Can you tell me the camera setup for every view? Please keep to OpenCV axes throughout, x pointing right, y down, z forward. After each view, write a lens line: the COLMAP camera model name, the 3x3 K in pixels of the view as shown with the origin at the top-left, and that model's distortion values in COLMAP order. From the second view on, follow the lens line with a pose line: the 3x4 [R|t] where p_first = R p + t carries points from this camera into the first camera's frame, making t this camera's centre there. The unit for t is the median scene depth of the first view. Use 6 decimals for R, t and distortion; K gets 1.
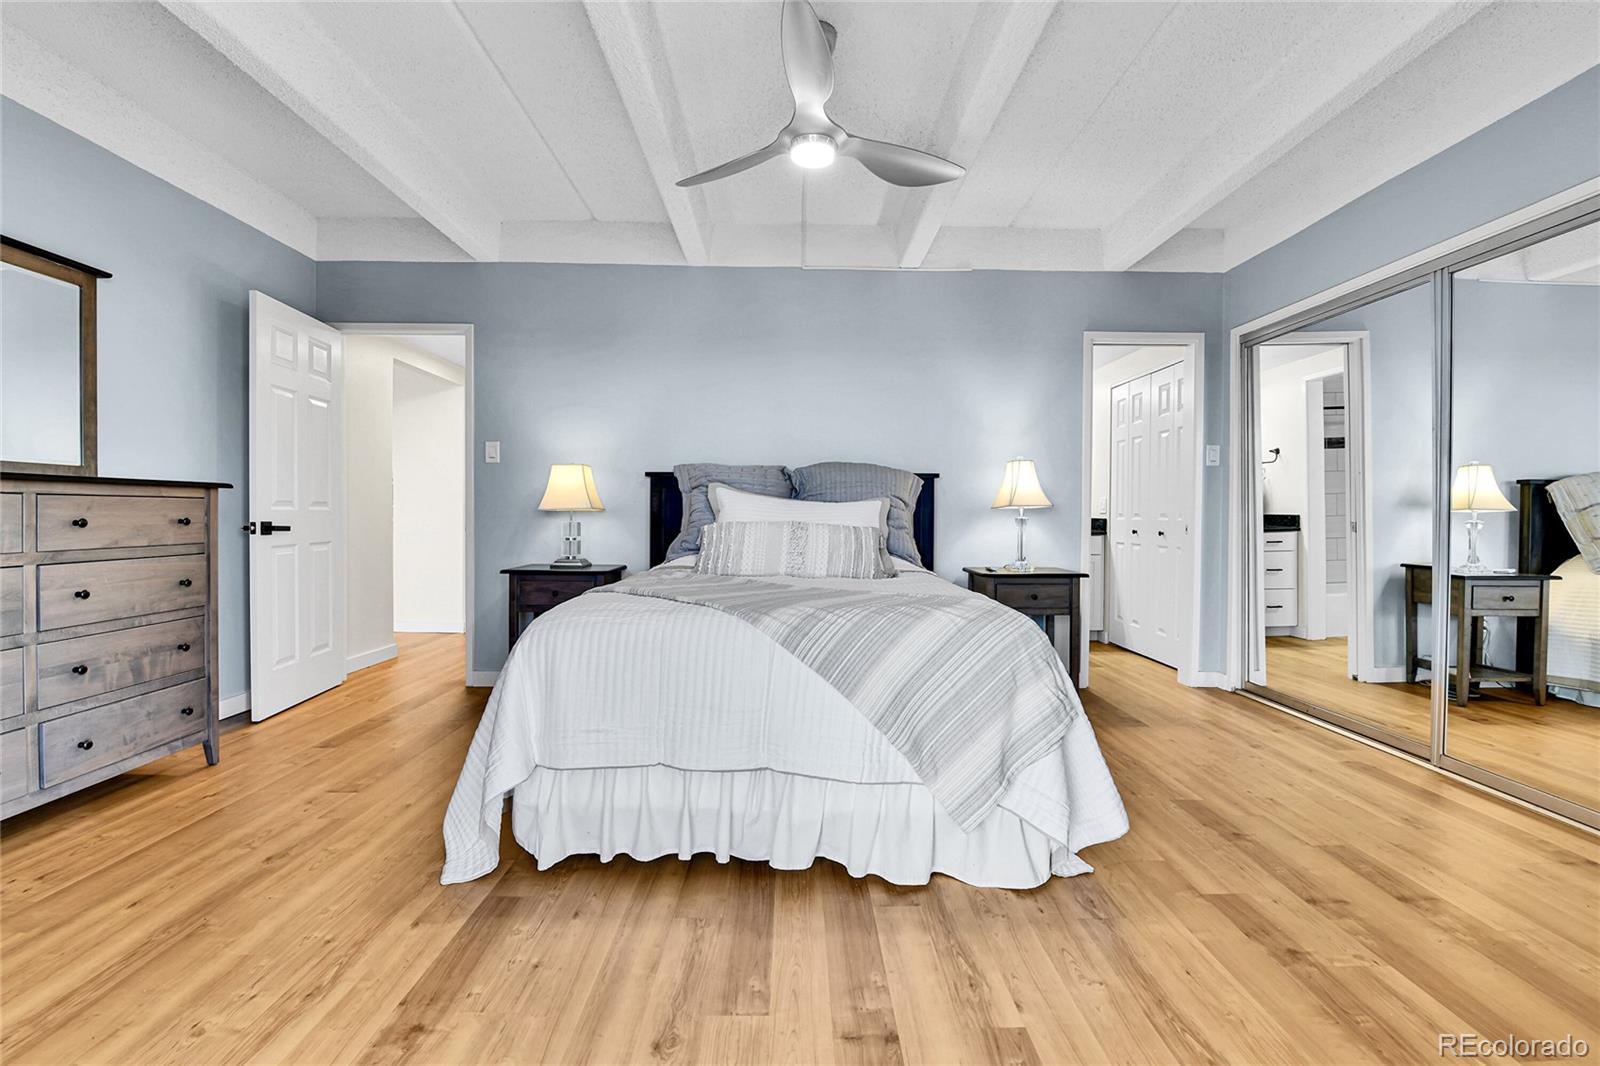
lens RADIAL K [[695.8, 0, 804.6], [0, 695.8, 523.9], [0, 0, 1]] dist [-0.000980, -0.009358]
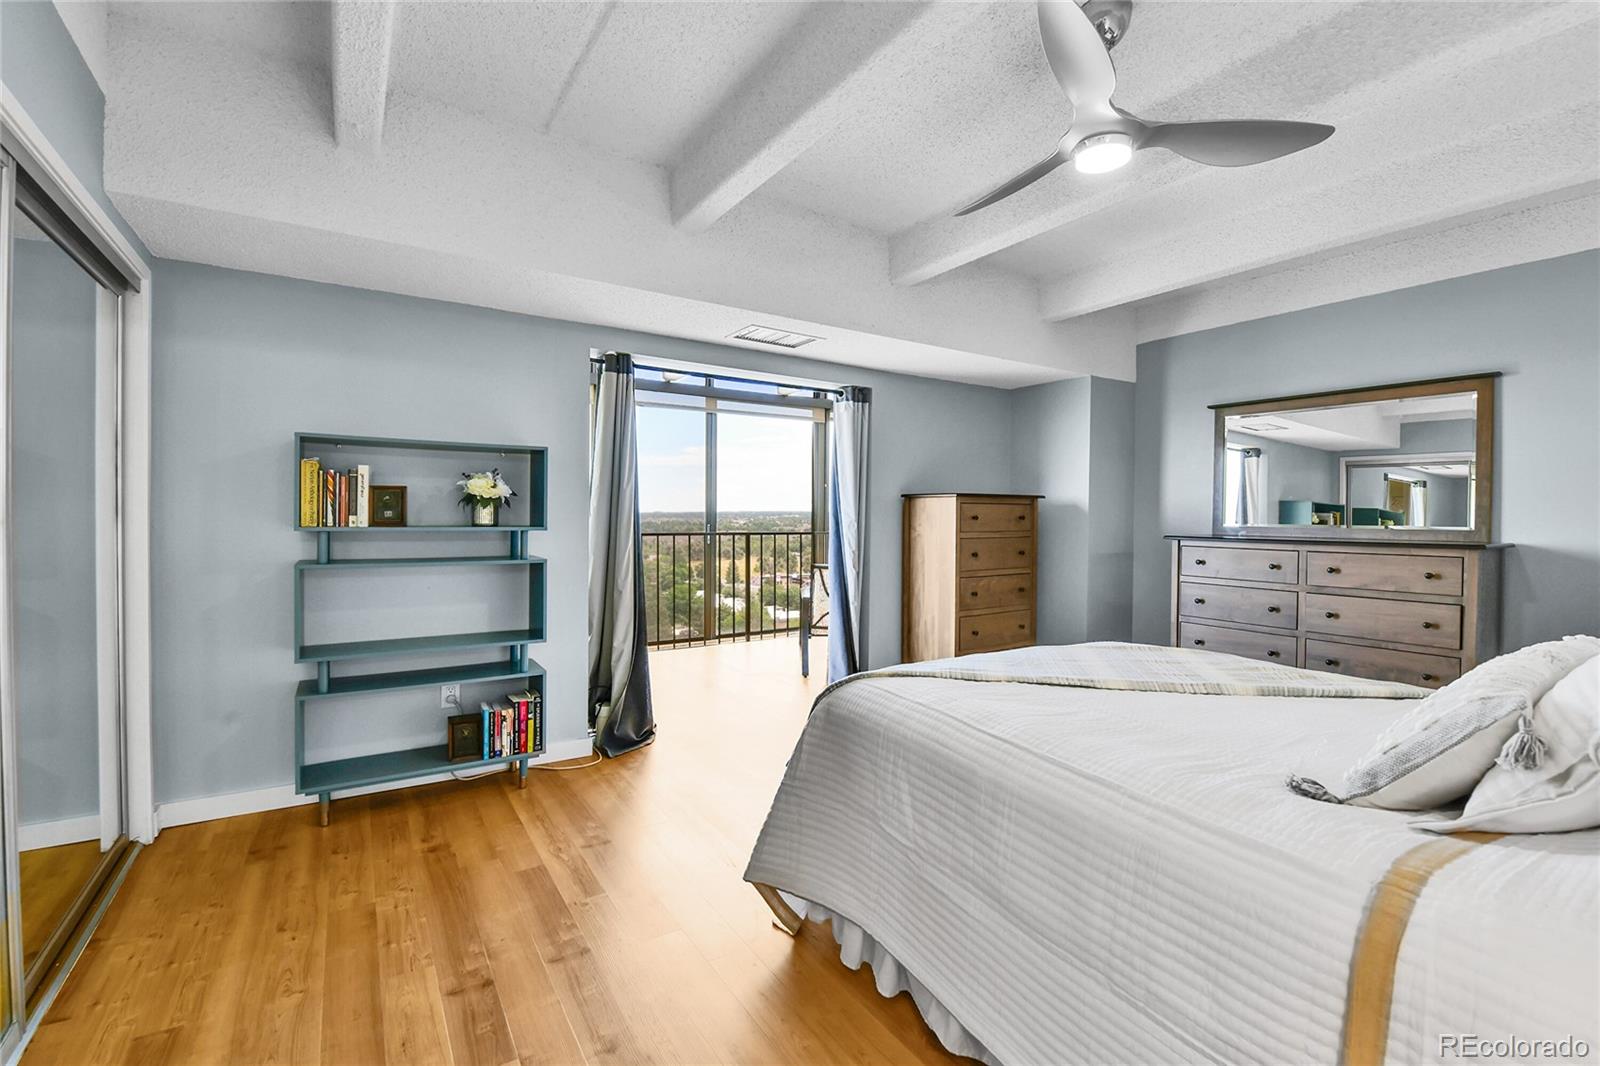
lens RADIAL K [[710.1, 0, 797.3], [0, 710.1, 523.1], [0, 0, 1]] dist [-0.001141, -0.010823]
pose [[-0.852811, -0.005650, -0.522190, 0.771364], [-0.018907, 0.999620, 0.020062, -0.107830], [0.521878, 0.026982, -0.852593, 1.567030]]
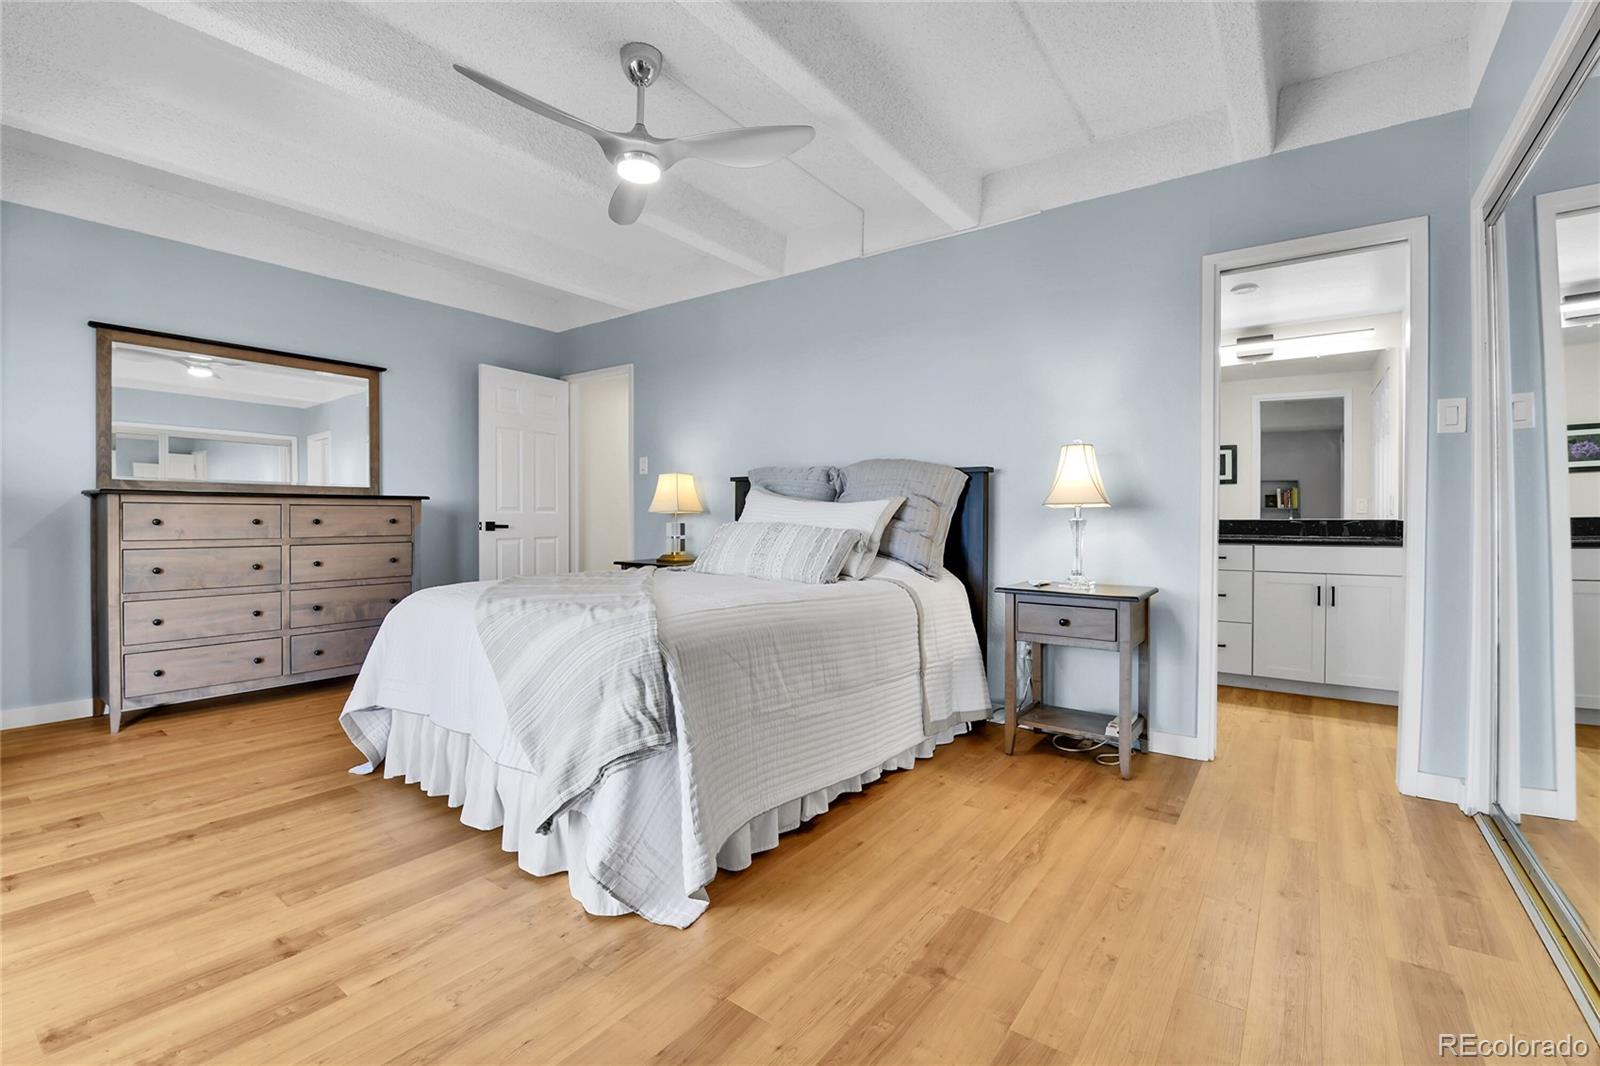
lens RADIAL K [[695.8, 0, 804.6], [0, 695.8, 523.9], [0, 0, 1]] dist [-0.000980, -0.009358]
pose [[0.795552, 0.004566, -0.605868, 0.854999], [-0.006475, 0.999979, -0.000967, -0.001999], [0.605850, 0.004693, 0.795565, 0.325389]]
